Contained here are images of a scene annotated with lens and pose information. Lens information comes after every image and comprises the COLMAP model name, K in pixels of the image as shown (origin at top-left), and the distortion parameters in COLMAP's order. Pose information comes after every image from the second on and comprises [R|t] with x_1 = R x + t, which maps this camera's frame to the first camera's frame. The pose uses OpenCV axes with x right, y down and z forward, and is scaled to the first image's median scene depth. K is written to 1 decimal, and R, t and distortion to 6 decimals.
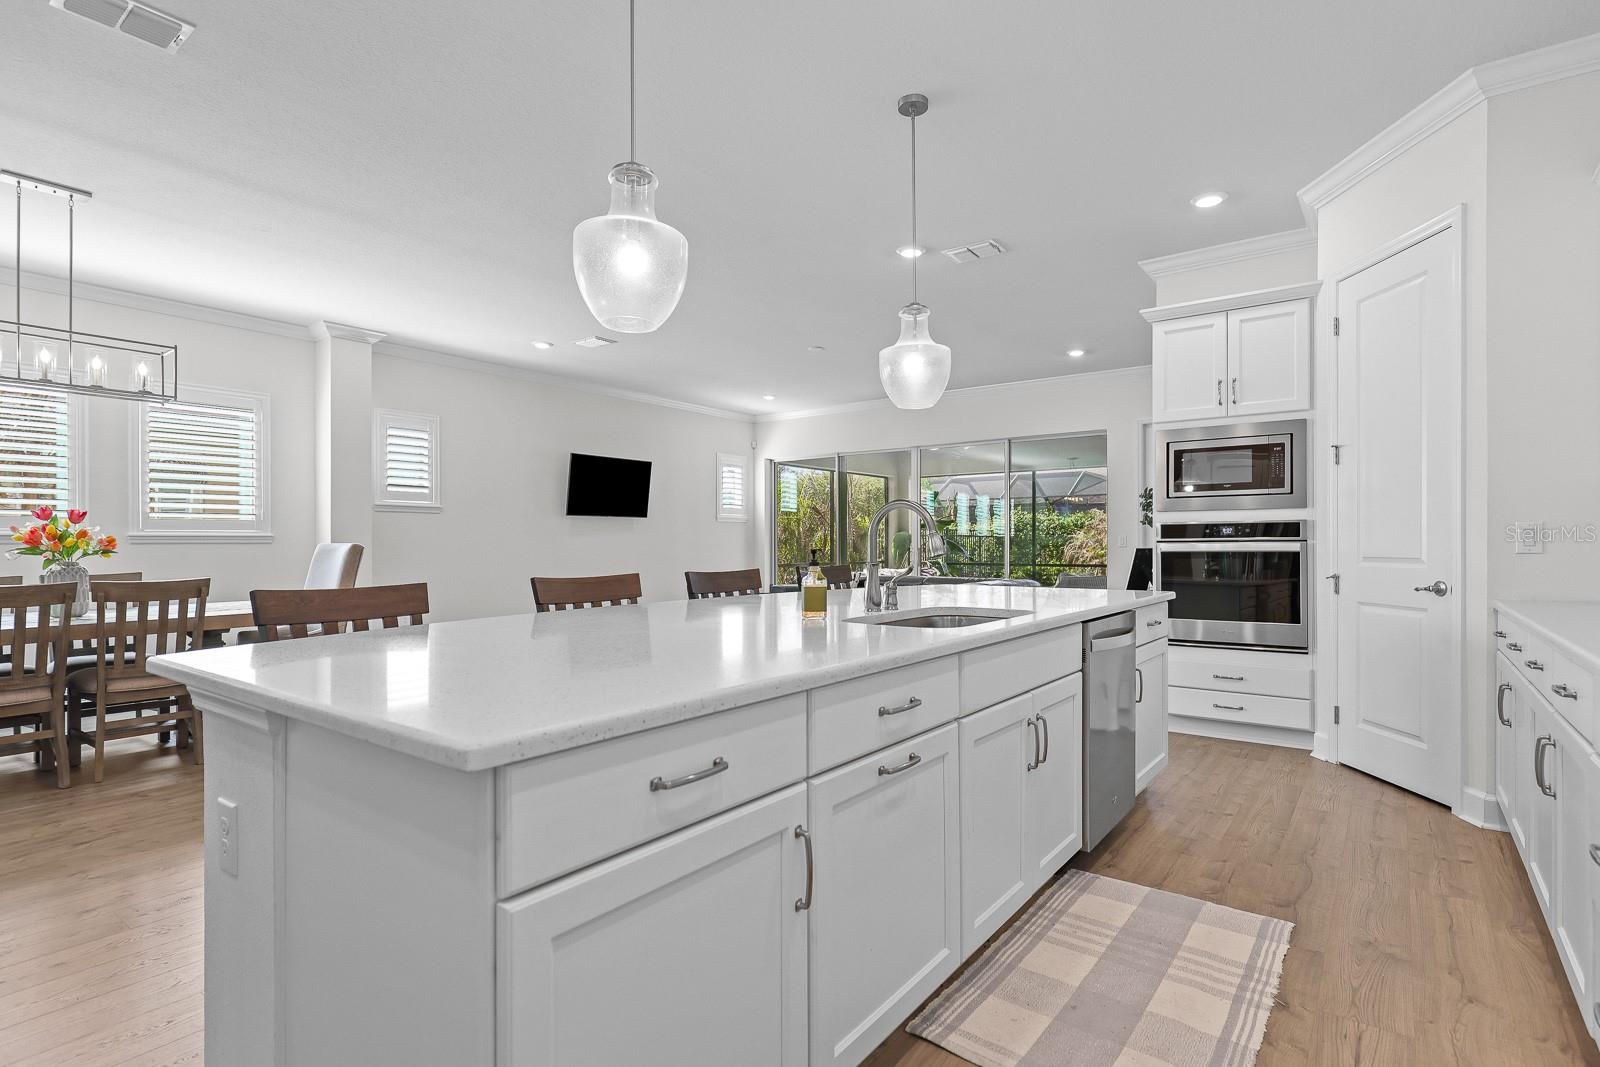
lens RADIAL K [[777.4, 0, 799.4], [0, 777.4, 539.7], [0, 0, 1]] dist [0.004704, -0.002319]
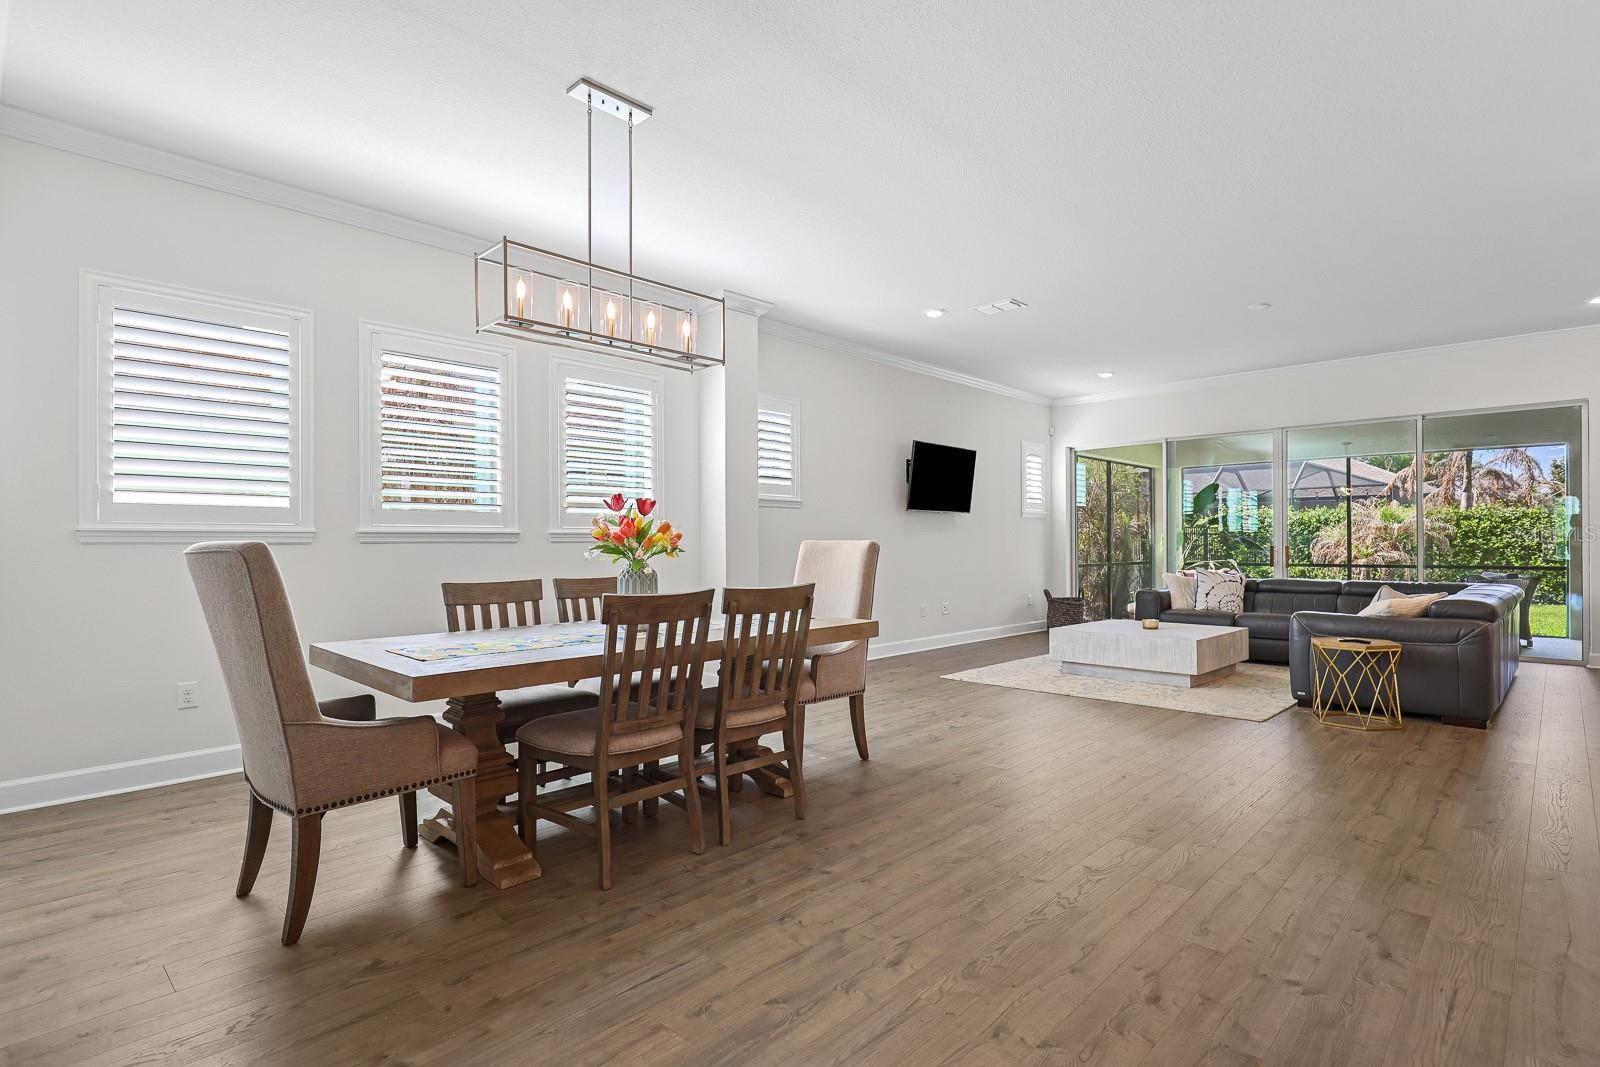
lens RADIAL K [[777.4, 0, 802.5], [0, 777.4, 541.3], [0, 0, 1]] dist [0.004704, -0.002319]
pose [[0.993503, -0.002802, -0.113767, -0.399104], [0.002993, 0.999994, 0.001508, 0.003196], [0.113763, -0.001838, 0.993506, 0.126594]]
